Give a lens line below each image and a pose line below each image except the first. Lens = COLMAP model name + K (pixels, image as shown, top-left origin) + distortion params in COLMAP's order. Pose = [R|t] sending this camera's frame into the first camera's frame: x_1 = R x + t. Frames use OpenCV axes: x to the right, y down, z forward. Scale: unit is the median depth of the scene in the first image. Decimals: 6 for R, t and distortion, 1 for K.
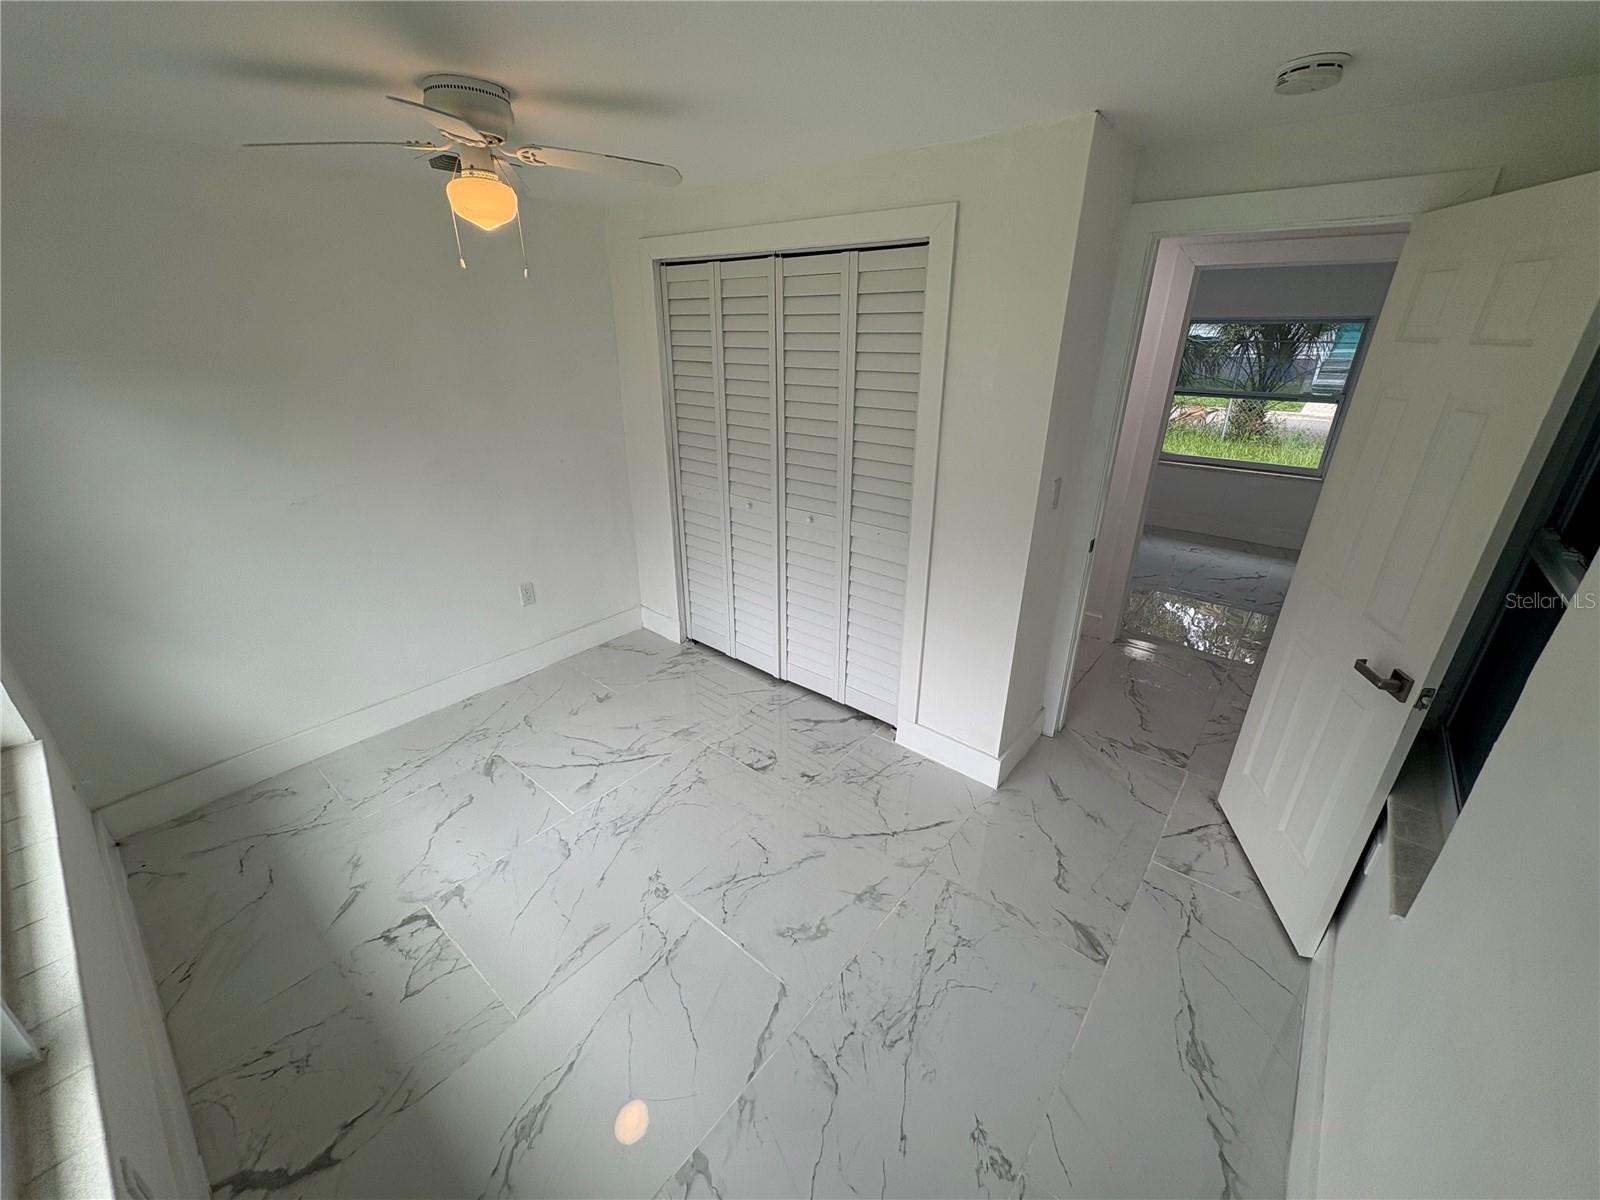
lens RADIAL K [[640.0, 0, 800.0], [0, 640.0, 601.9], [0, 0, 1]] dist [0.000548, 0.000530]
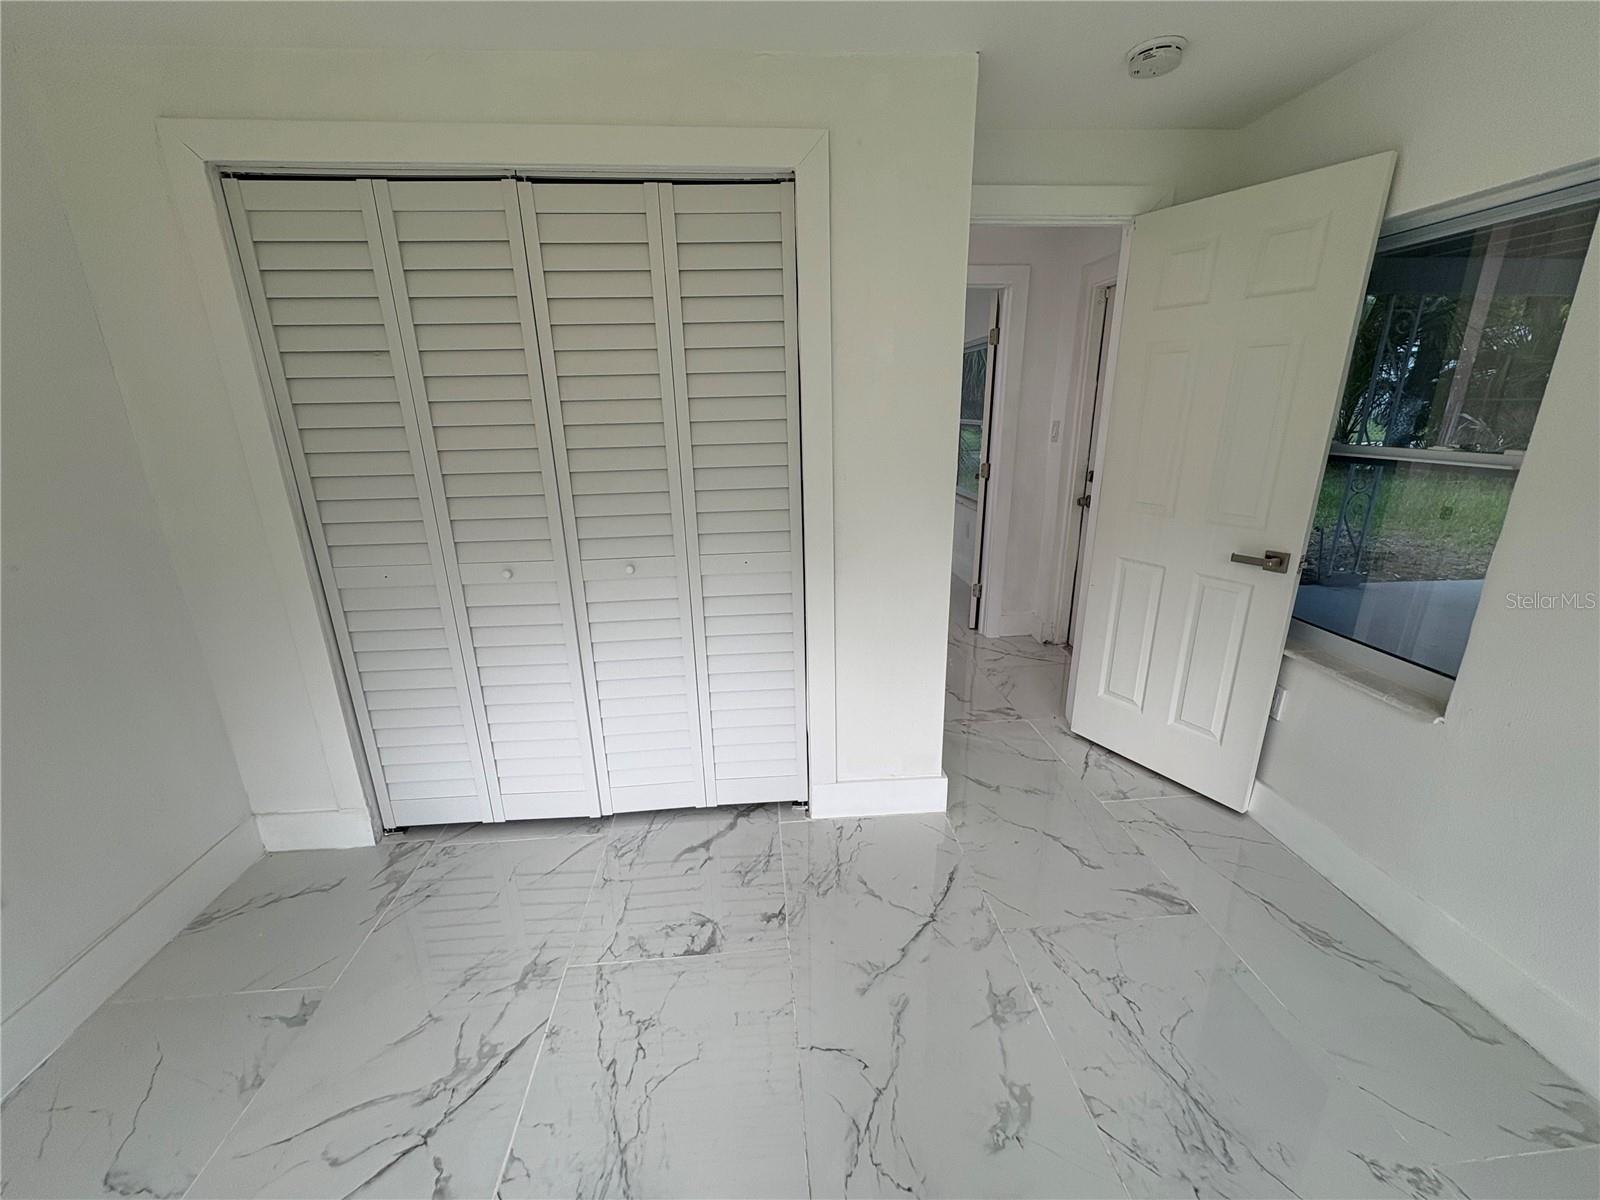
lens RADIAL K [[640.0, 0, 800.0], [0, 640.0, 601.9], [0, 0, 1]] dist [0.000548, 0.000530]
pose [[0.712014, -0.224392, 0.665346, -0.336932], [0.296393, 0.955053, 0.004915, -0.044839], [-0.636543, 0.193704, 0.746519, 0.385555]]
